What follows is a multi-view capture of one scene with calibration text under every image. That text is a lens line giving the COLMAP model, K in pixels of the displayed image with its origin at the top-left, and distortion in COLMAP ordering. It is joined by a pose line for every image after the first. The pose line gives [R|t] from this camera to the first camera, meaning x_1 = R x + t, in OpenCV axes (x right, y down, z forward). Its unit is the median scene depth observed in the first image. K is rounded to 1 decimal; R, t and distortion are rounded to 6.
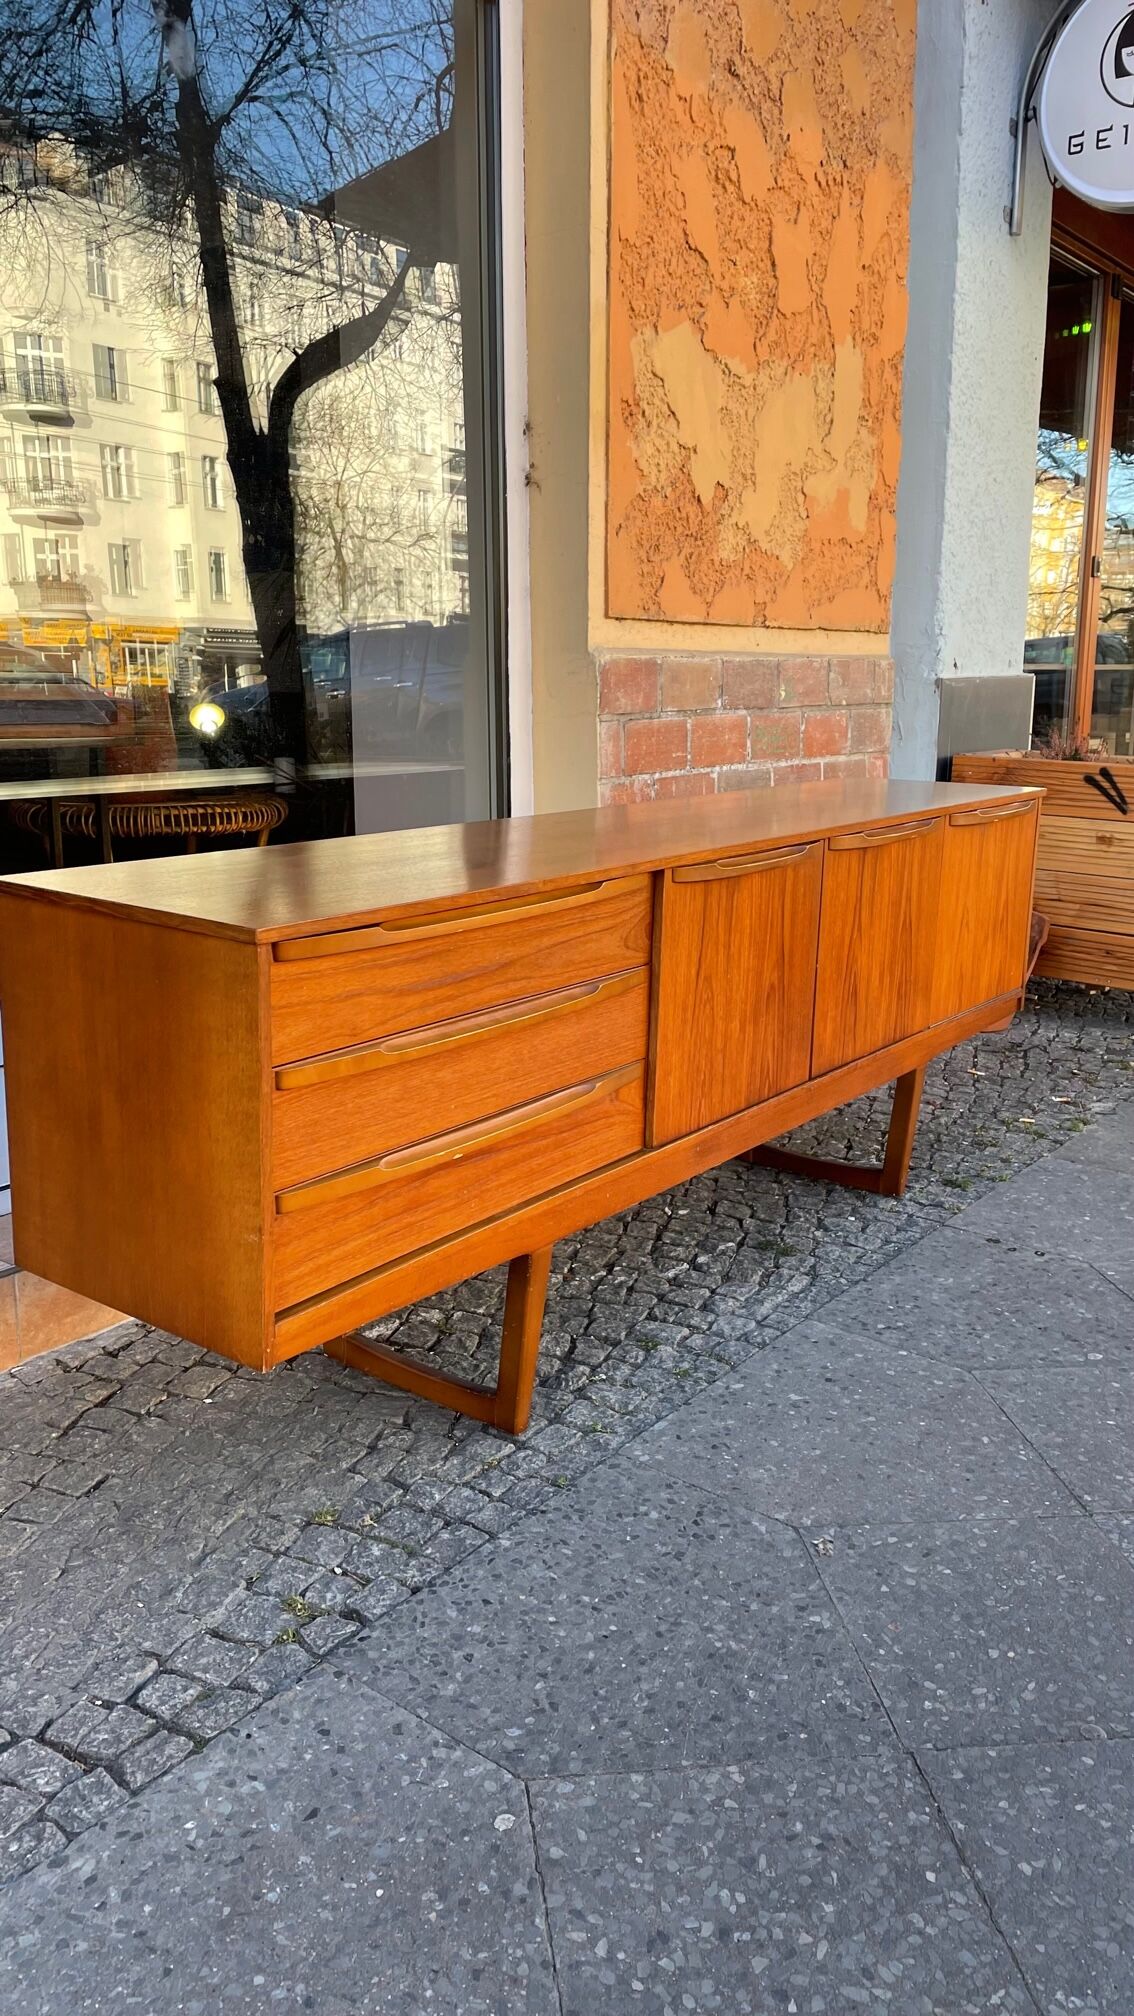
lens RADIAL K [[1517.9, 0, 559.3], [0, 1517.9, 997.8], [0, 0, 1]] dist [0.080063, -0.108021]
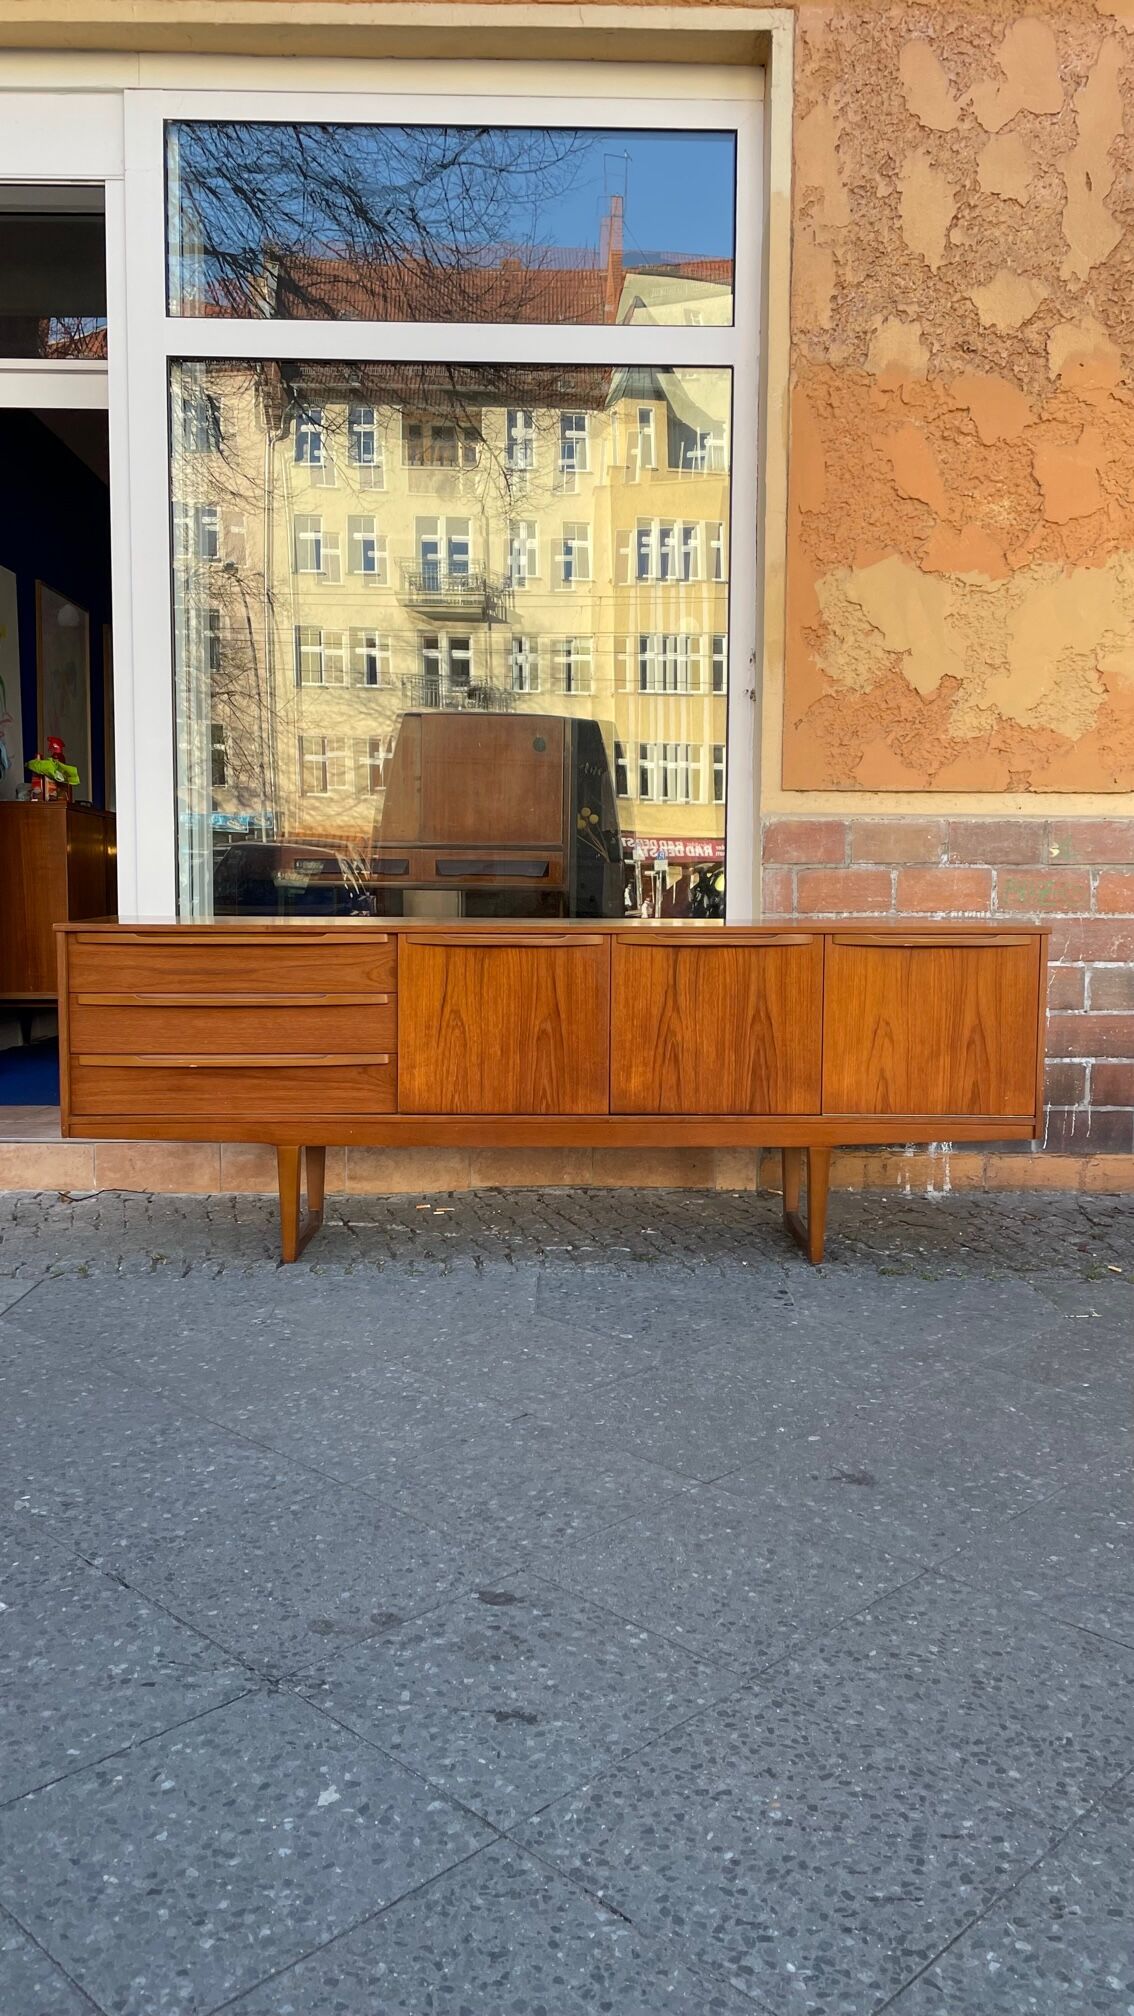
lens RADIAL K [[1517.9, 0, 579.0], [0, 1517.9, 993.6], [0, 0, 1]] dist [0.080063, -0.108021]
pose [[0.610193, 0.051819, -0.790556, 1.406544], [-0.170007, 0.983178, -0.066776, 0.051047], [0.773797, 0.175147, 0.608738, 0.170844]]
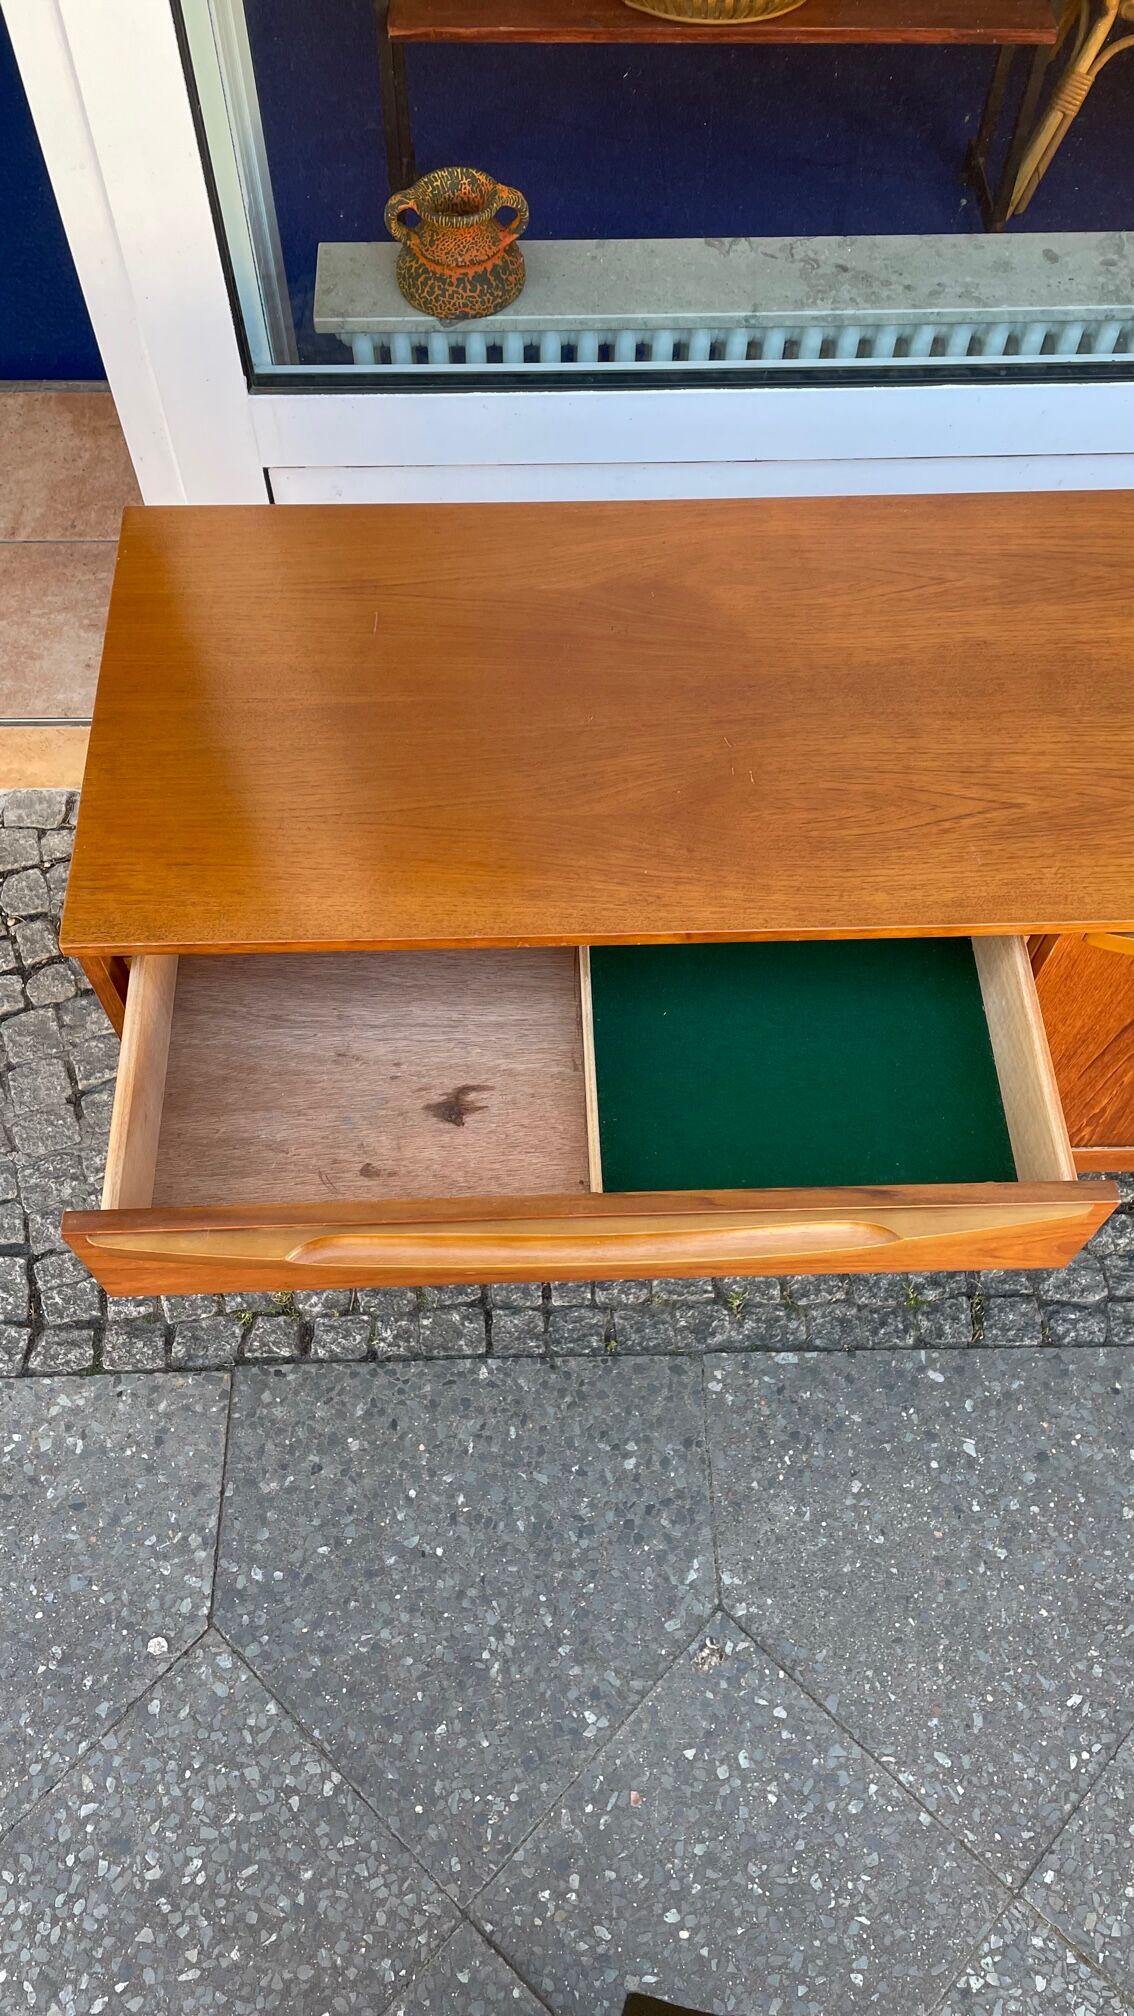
lens RADIAL K [[1517.9, 0, 563.5], [0, 1517.9, 1002.6], [0, 0, 1]] dist [0.080063, -0.108021]
pose [[0.625939, 0.668807, -0.401120, 0.187928], [-0.170162, 0.619073, 0.766677, -0.443417], [0.761082, -0.411638, 0.501307, 0.549339]]
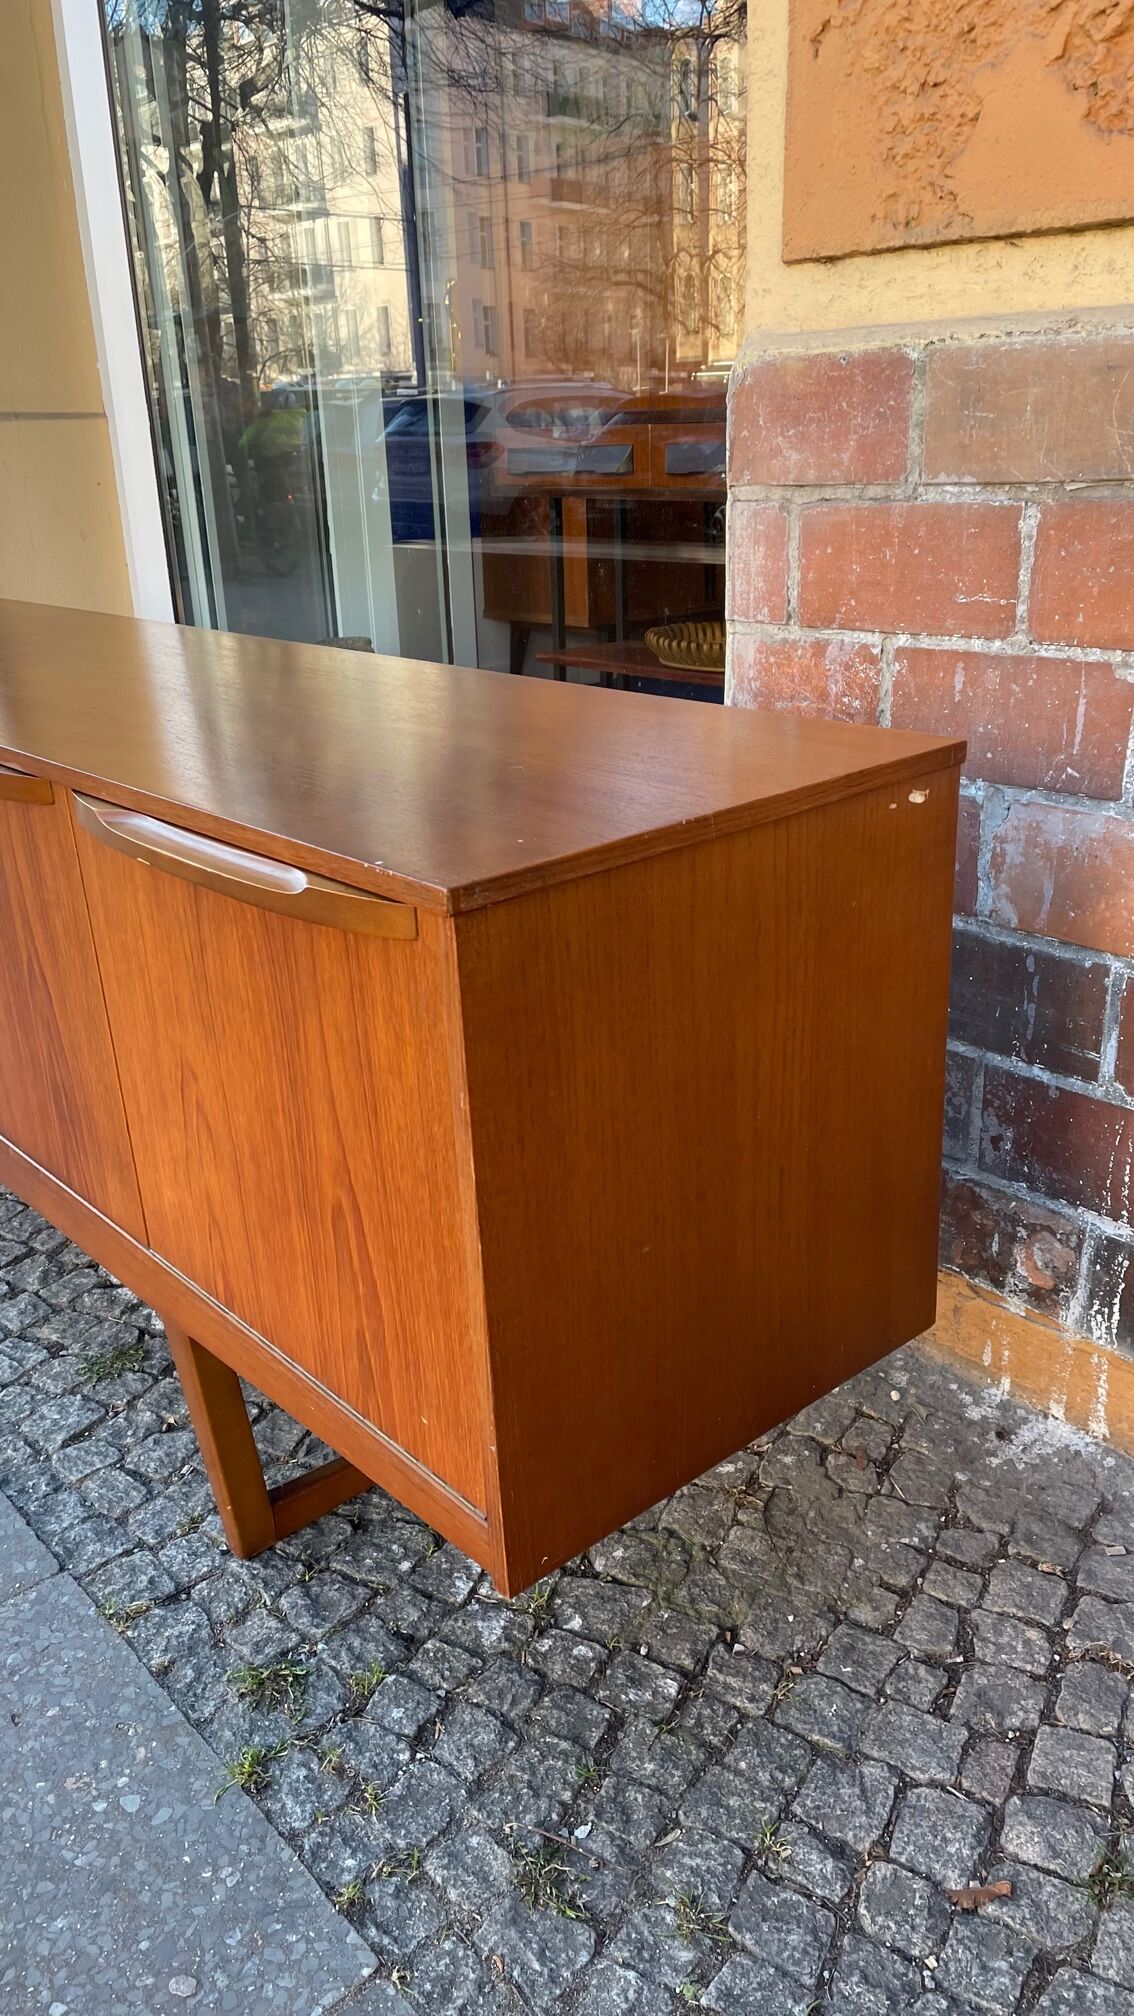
lens RADIAL K [[1517.9, 0, 572.0], [0, 1517.9, 1023.9], [0, 0, 1]] dist [0.080063, -0.108021]
pose [[-0.216937, 0.362604, -0.906343, 0.802955], [-0.167604, 0.900831, 0.400515, -0.322628], [0.961690, 0.238793, -0.134650, 1.560628]]
